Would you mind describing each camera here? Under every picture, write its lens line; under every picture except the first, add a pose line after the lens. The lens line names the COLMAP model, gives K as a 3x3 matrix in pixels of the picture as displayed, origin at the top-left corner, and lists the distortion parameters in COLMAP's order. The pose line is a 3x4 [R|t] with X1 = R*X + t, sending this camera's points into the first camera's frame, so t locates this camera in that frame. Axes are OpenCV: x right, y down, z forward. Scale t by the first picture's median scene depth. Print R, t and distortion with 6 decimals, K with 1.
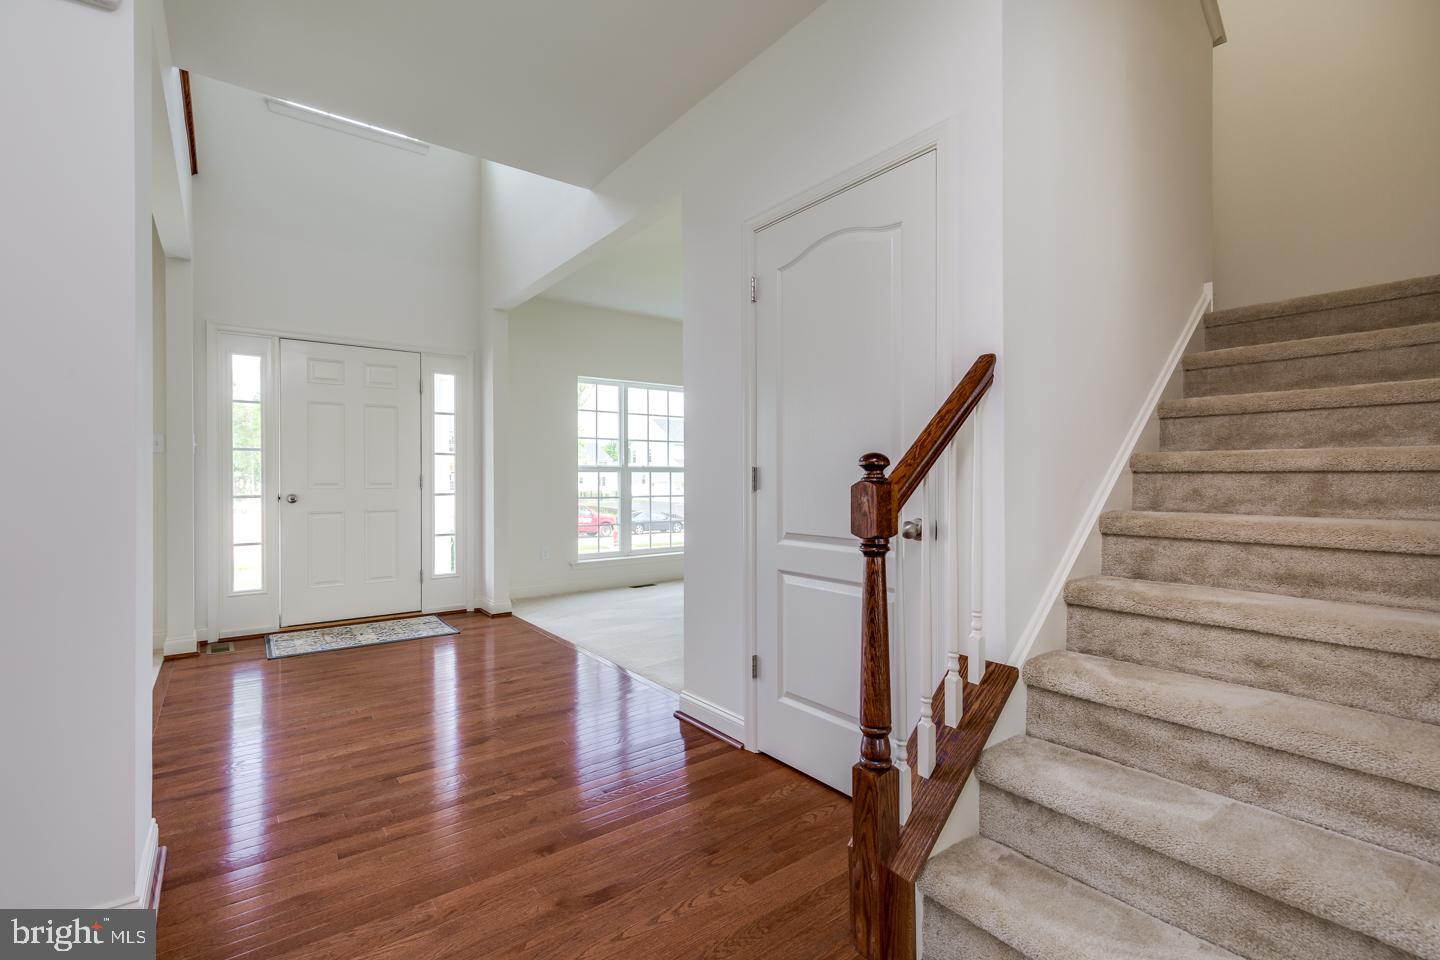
lens RADIAL K [[644.5, 0, 718.8], [0, 644.5, 478.2], [0, 0, 1]] dist [-0.010706, -0.000541]
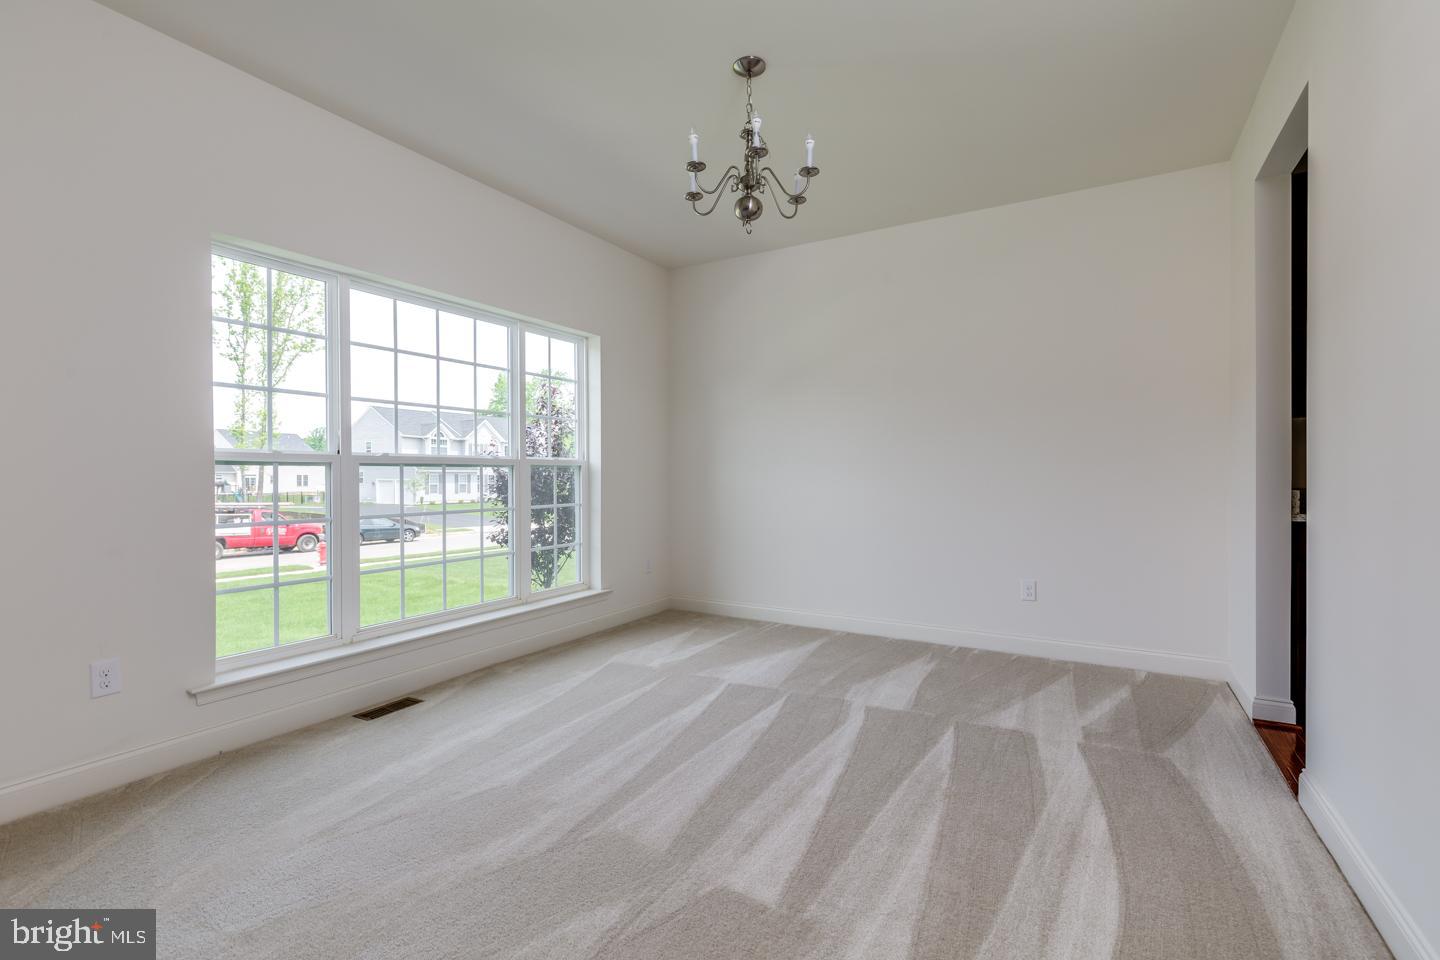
lens RADIAL K [[644.5, 0, 734.4], [0, 644.5, 481.5], [0, 0, 1]] dist [-0.010706, -0.000541]
pose [[0.916853, -0.002133, 0.399219, -0.048856], [-0.000930, 0.999972, 0.007478, -0.001262], [-0.399224, -0.007227, 0.916825, 0.315856]]
